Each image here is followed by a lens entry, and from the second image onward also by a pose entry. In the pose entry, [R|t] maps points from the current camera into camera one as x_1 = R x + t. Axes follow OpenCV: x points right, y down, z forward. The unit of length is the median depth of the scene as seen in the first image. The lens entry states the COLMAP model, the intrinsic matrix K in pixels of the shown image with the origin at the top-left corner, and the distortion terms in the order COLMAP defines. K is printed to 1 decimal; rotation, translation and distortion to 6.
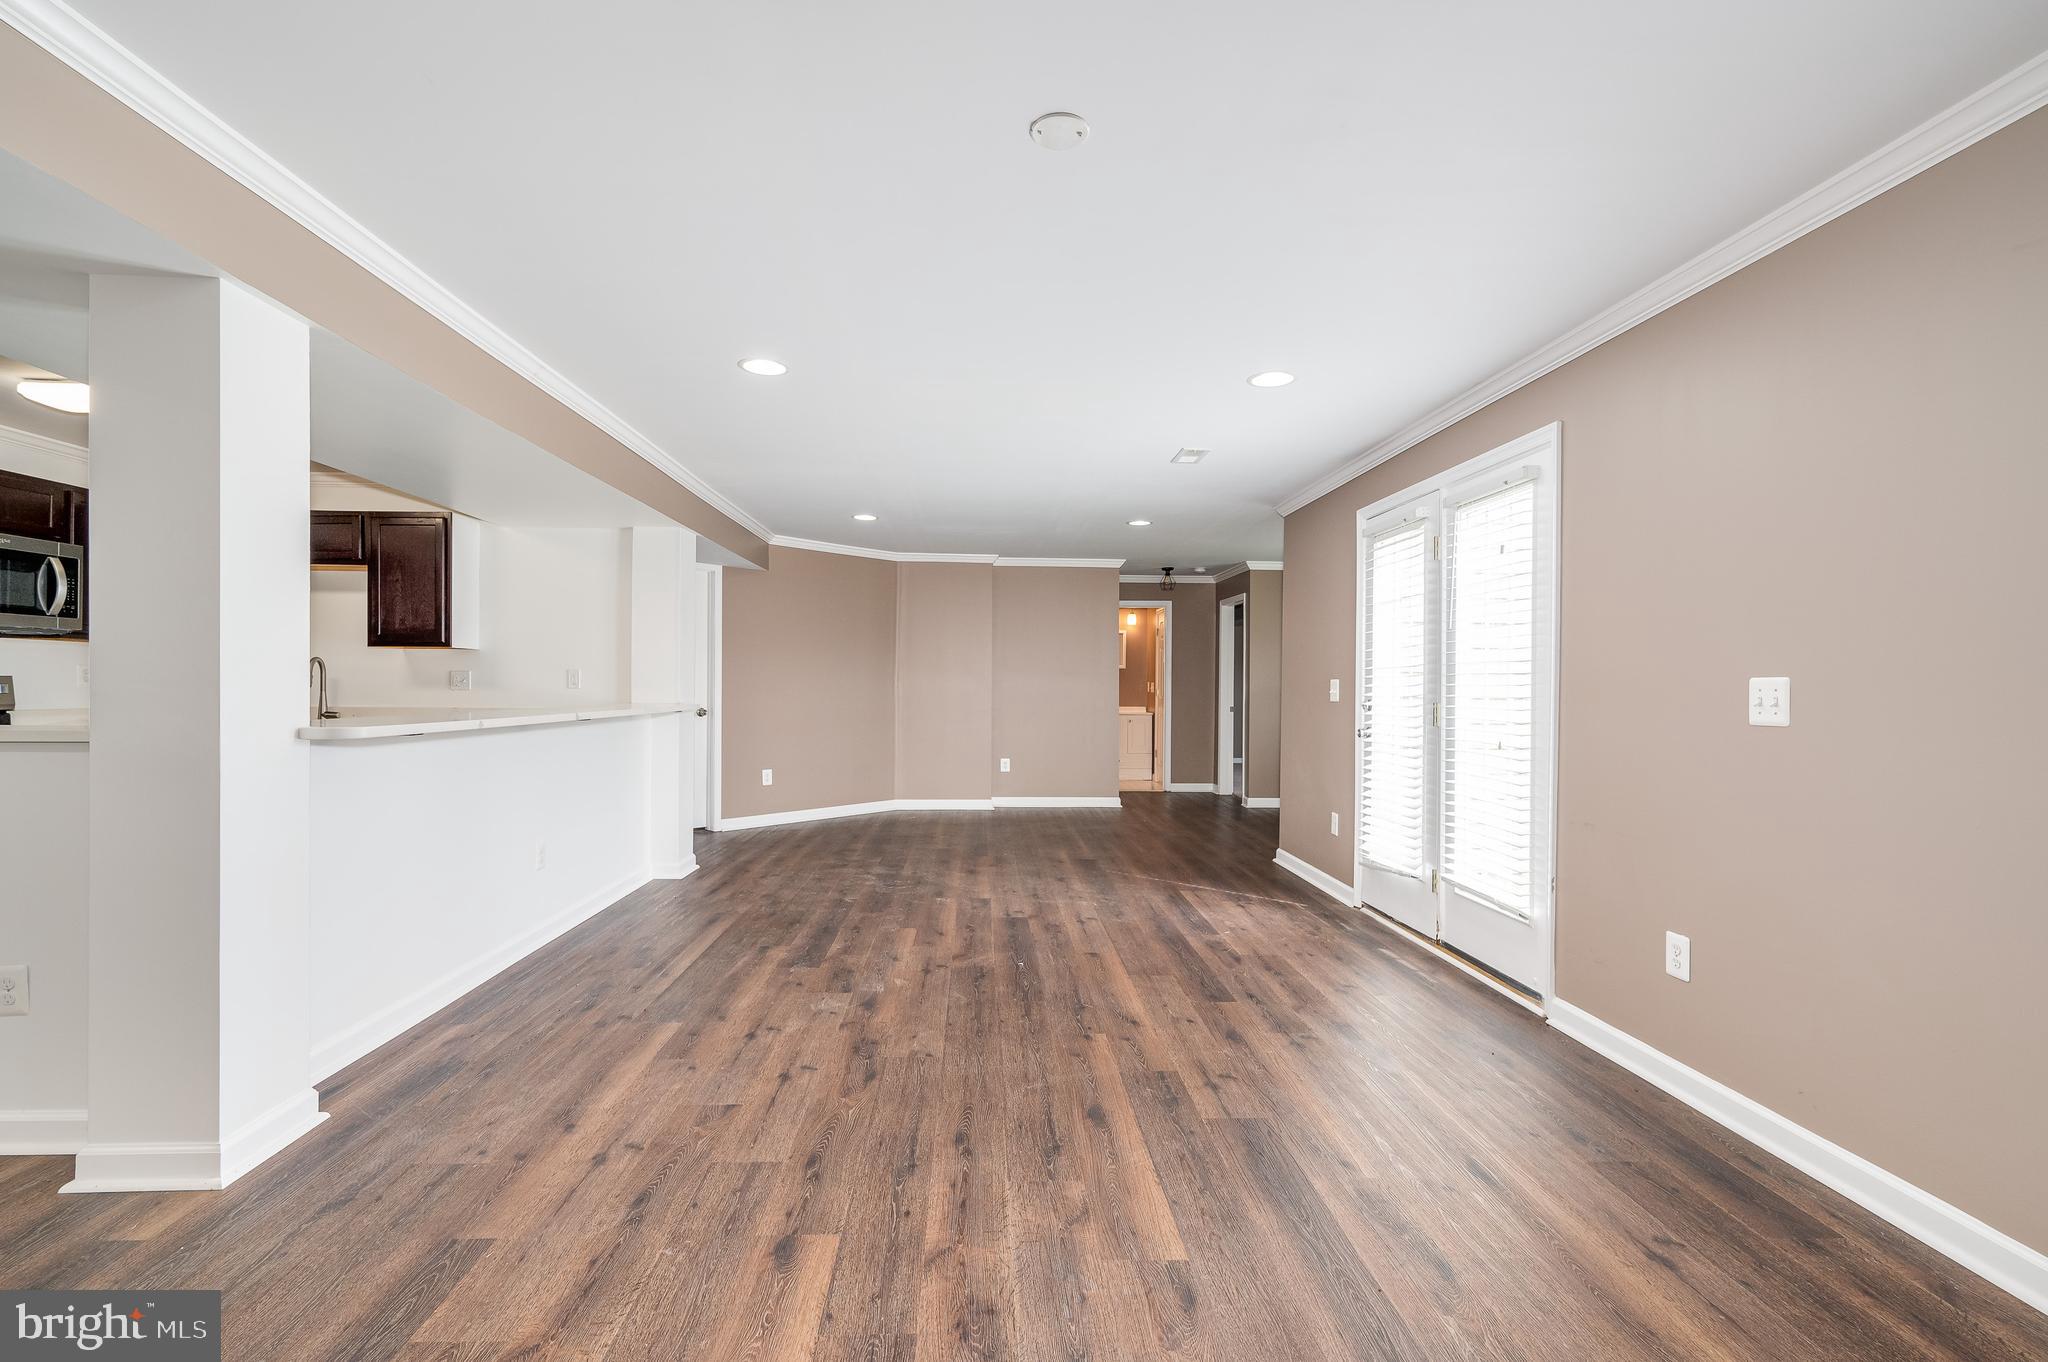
lens RADIAL K [[915.0, 0, 1007.4], [0, 915.0, 679.1], [0, 0, 1]] dist [0.000956, 0.001731]
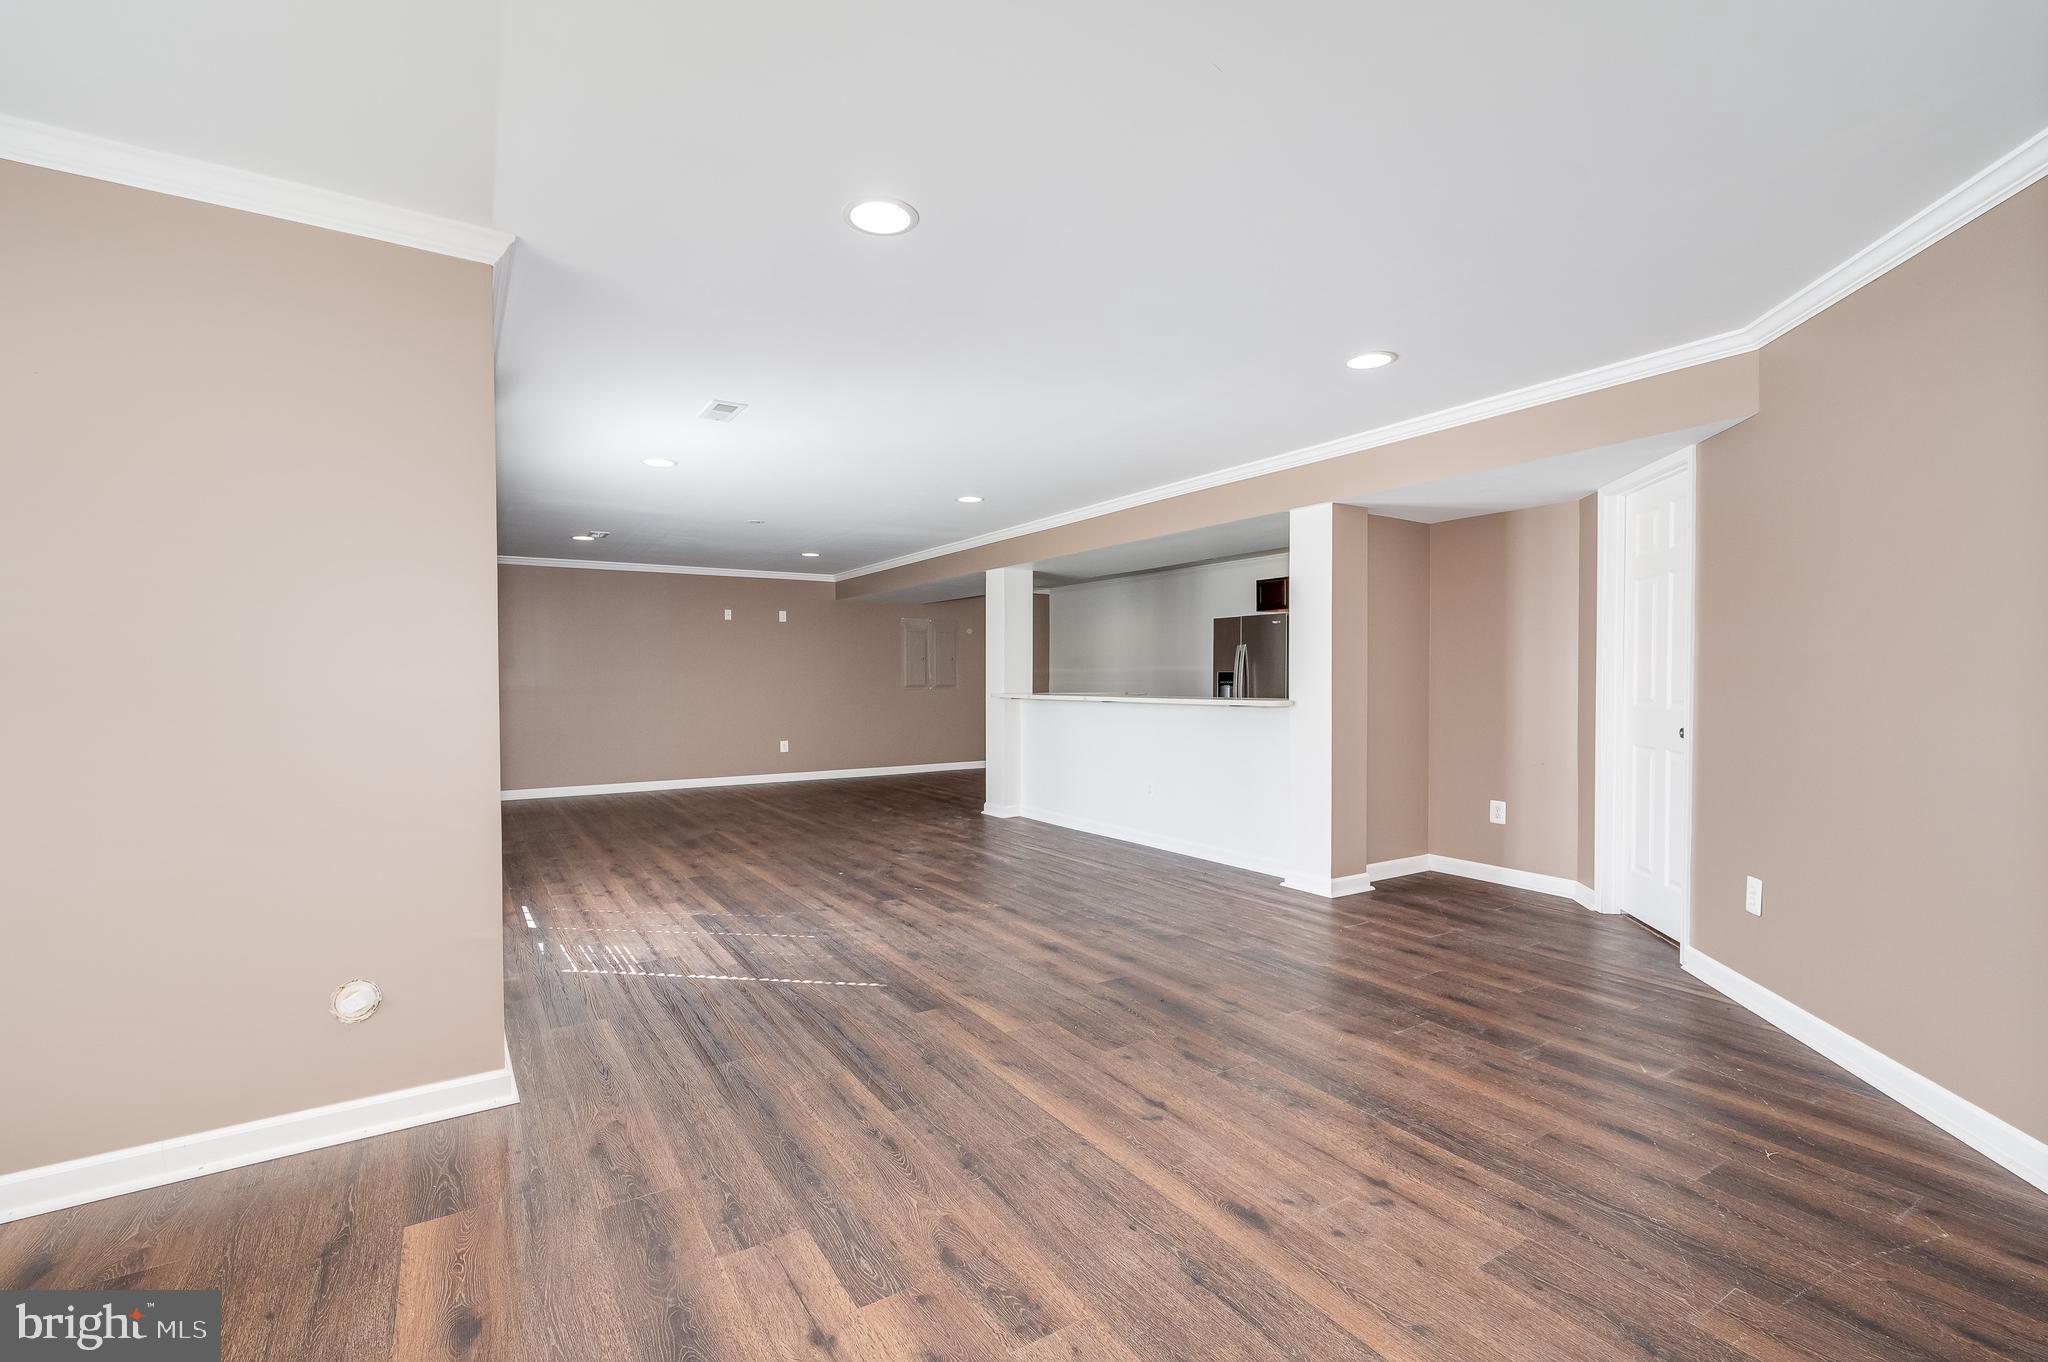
lens RADIAL K [[915.0, 0, 1022.1], [0, 915.0, 682.7], [0, 0, 1]] dist [0.000956, 0.001731]
pose [[-0.864296, 0.003295, -0.502973, 0.148580], [0.004225, 0.999991, -0.000709, 0.005045], [0.502966, -0.002738, -0.864302, 0.723257]]
